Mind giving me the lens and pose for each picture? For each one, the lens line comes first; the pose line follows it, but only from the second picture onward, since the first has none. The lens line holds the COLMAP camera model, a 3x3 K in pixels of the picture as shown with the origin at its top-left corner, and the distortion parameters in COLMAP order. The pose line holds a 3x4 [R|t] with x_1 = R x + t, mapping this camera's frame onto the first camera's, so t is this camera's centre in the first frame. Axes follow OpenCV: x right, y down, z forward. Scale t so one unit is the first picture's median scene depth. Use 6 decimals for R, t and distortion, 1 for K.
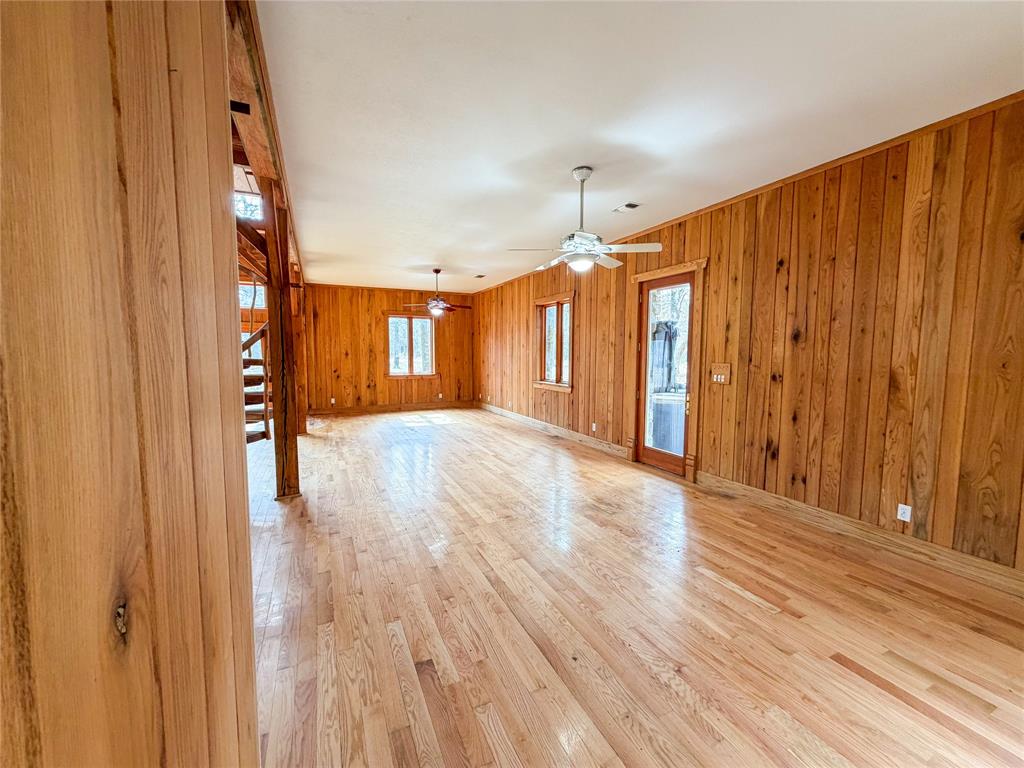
lens RADIAL K [[404.6, 0, 506.3], [0, 404.6, 385.5], [0, 0, 1]] dist [0.000847, -0.000310]
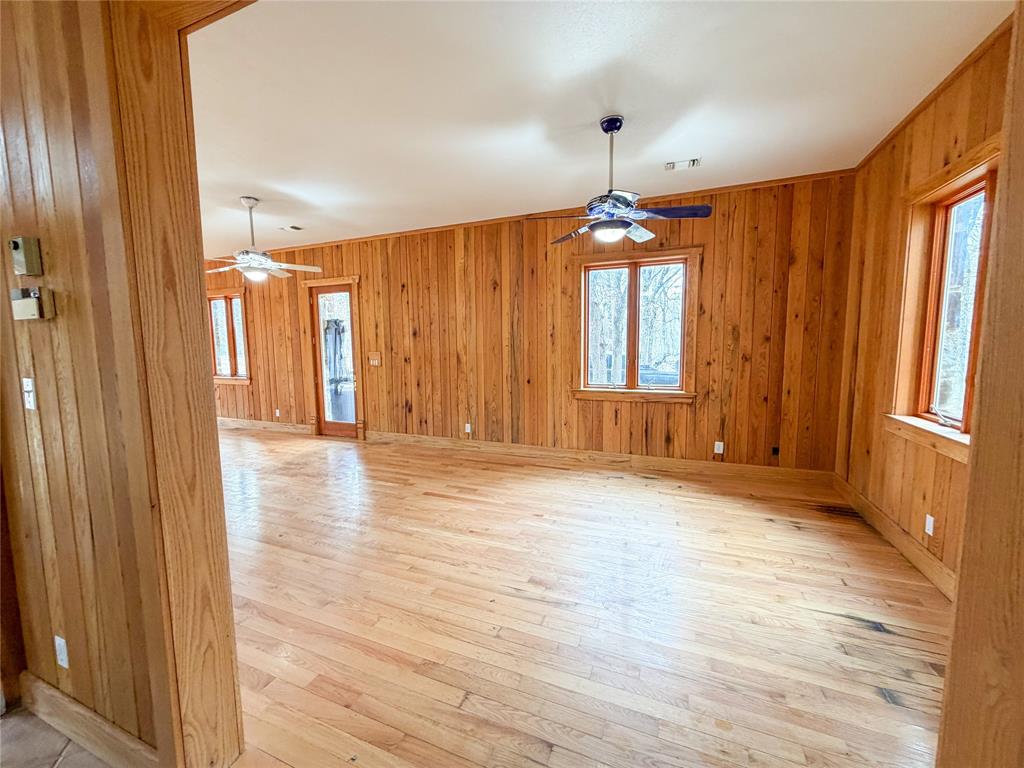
lens RADIAL K [[404.6, 0, 508.8], [0, 404.6, 384.0], [0, 0, 1]] dist [0.000847, -0.000310]
pose [[0.731899, -0.077818, 0.676955, -0.075630], [0.069642, 0.996798, 0.039290, 0.028026], [-0.677845, 0.018388, 0.734975, -0.290707]]
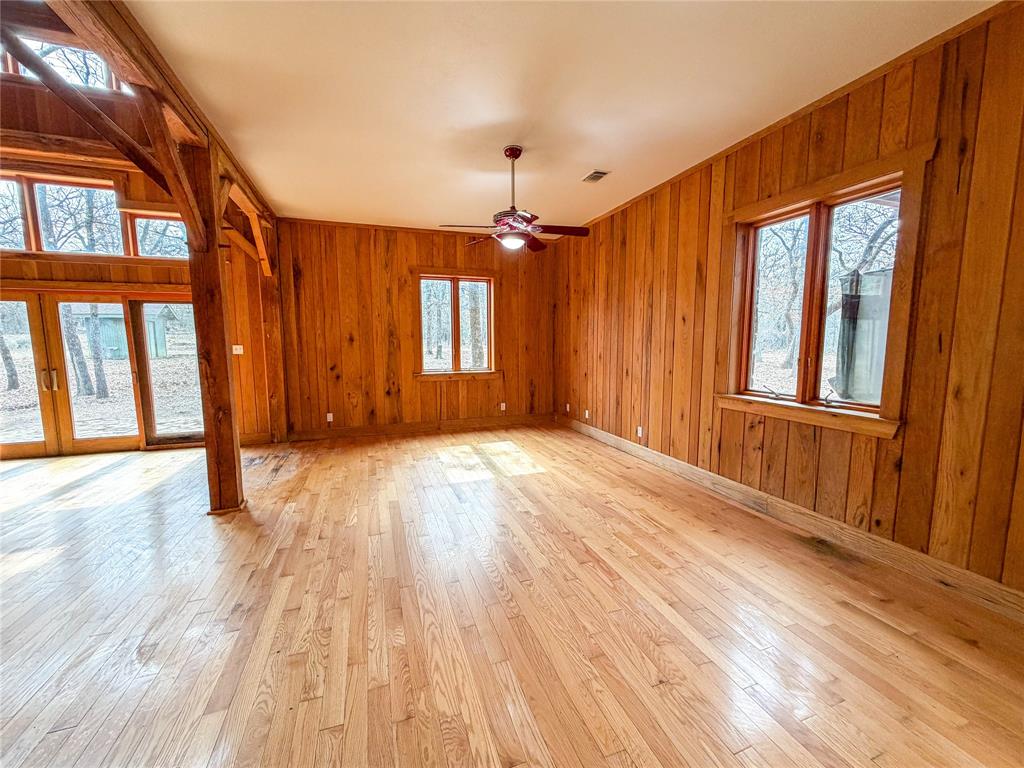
lens RADIAL K [[404.6, 0, 507.7], [0, 404.6, 384.3], [0, 0, 1]] dist [0.000847, -0.000310]
pose [[0.994830, 0.004594, -0.101448, -0.187656], [-0.002084, 0.999690, 0.024828, -0.048732], [0.101531, -0.024488, 0.994531, 0.778010]]
